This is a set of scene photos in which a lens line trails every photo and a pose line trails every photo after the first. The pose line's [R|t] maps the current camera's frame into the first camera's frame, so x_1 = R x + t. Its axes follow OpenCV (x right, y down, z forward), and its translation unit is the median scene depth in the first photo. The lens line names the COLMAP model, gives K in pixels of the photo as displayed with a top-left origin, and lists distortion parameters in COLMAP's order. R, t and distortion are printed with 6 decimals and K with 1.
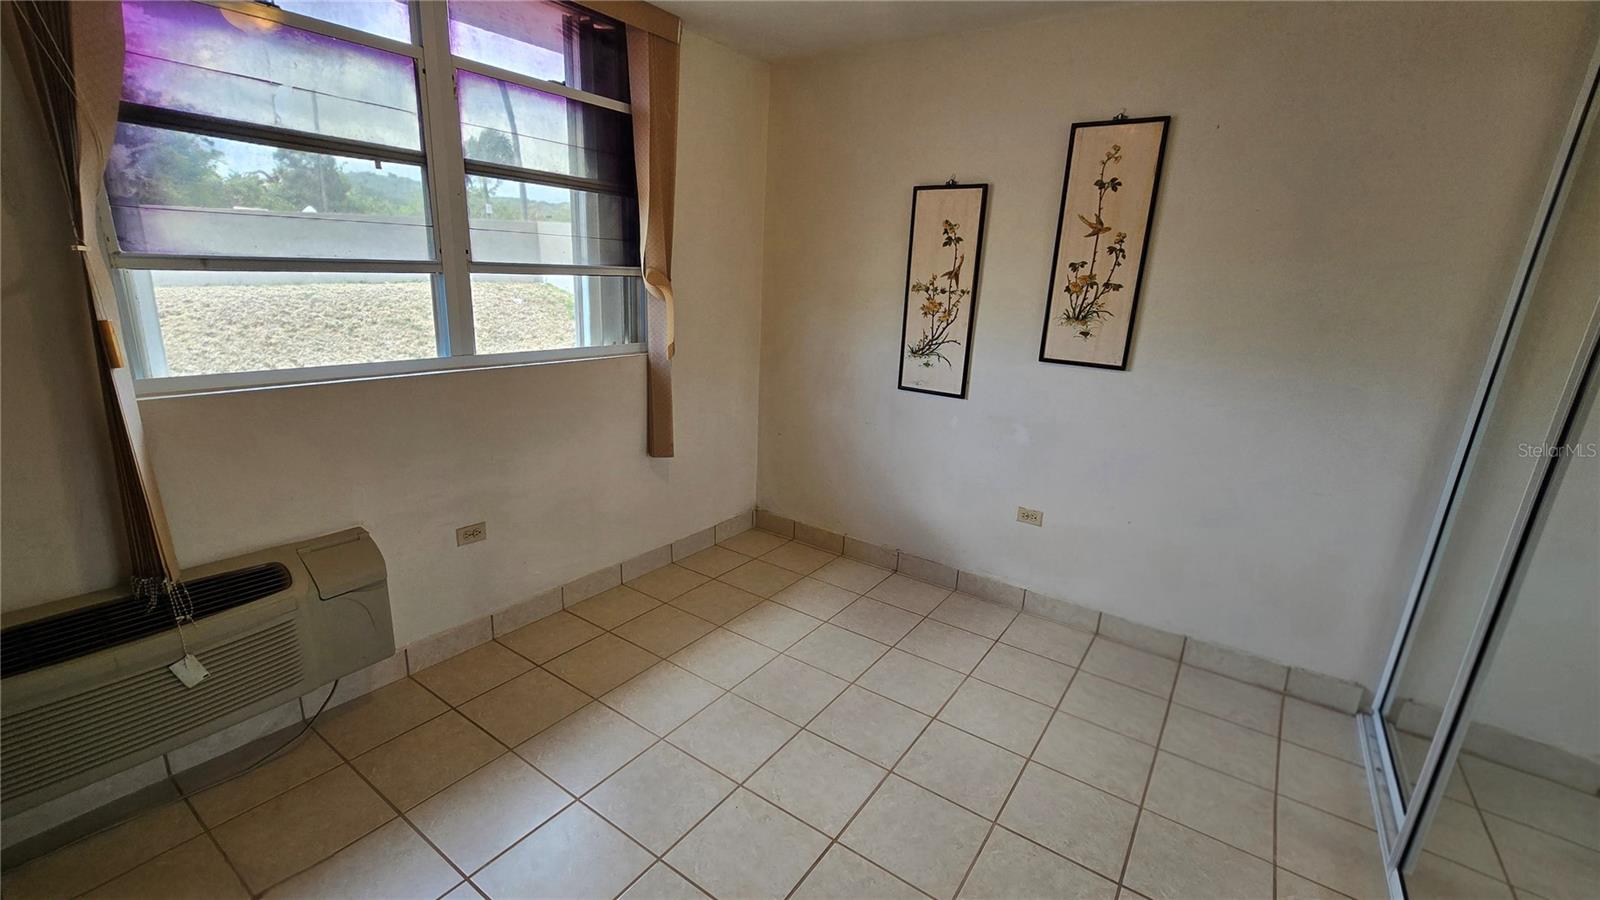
lens RADIAL K [[654.2, 0, 797.1], [0, 654.2, 457.3], [0, 0, 1]] dist [-0.014217, 0.002893]
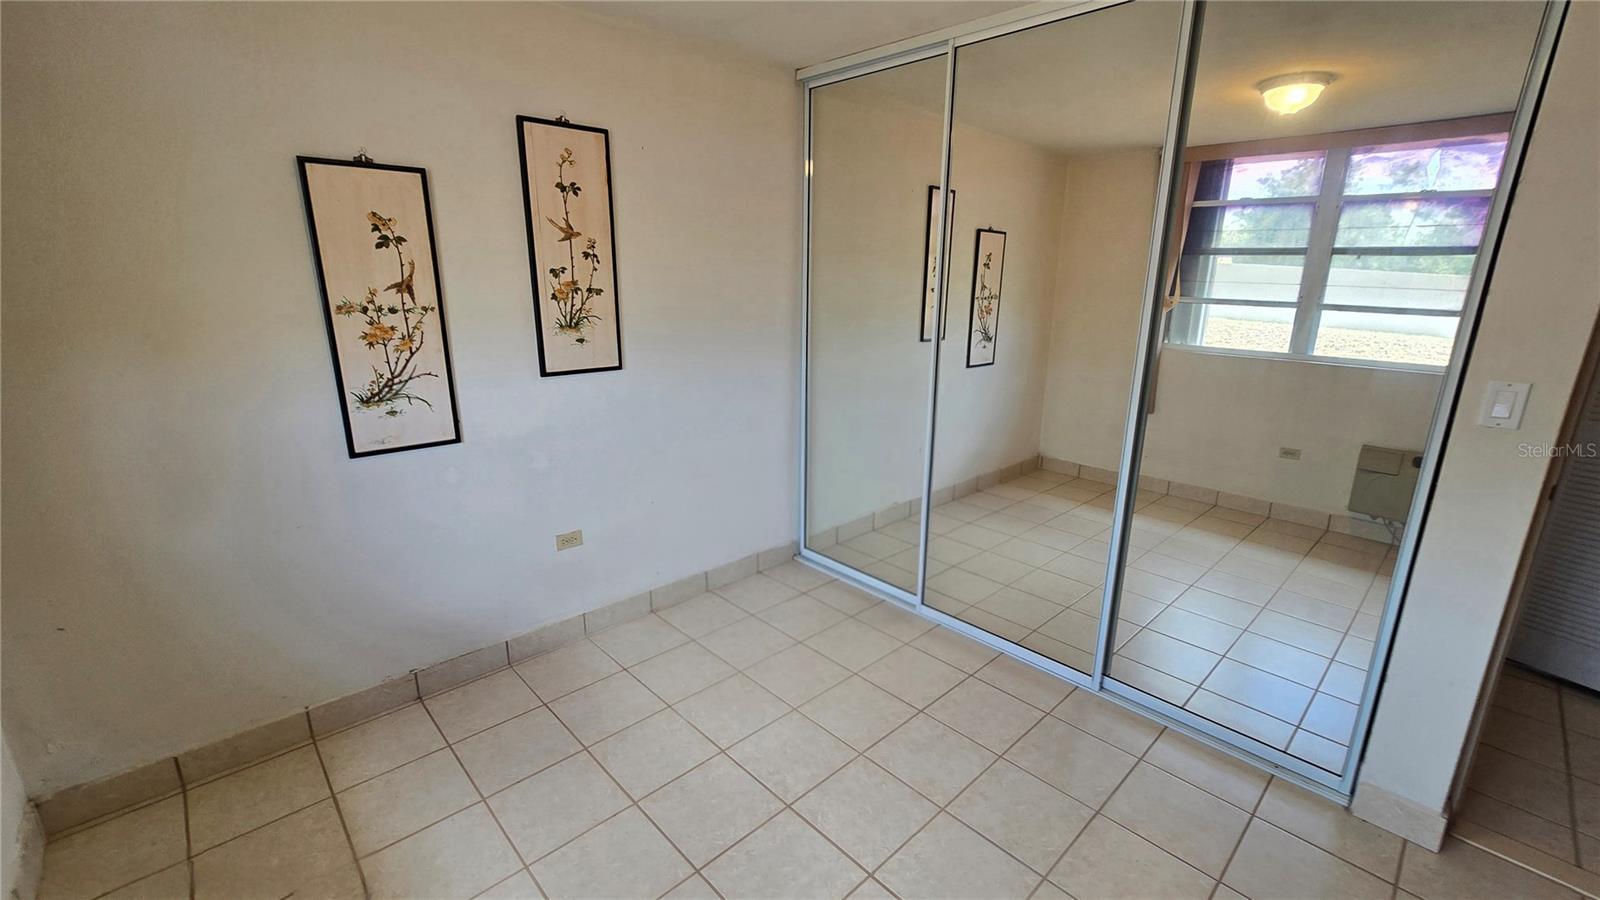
lens RADIAL K [[654.2, 0, 797.0], [0, 654.2, 449.5], [0, 0, 1]] dist [-0.014217, 0.002893]
pose [[0.207588, -0.290360, 0.934130, -0.414553], [0.263815, 0.936166, 0.232367, -0.163996], [-0.941971, 0.198200, 0.270938, 0.424763]]
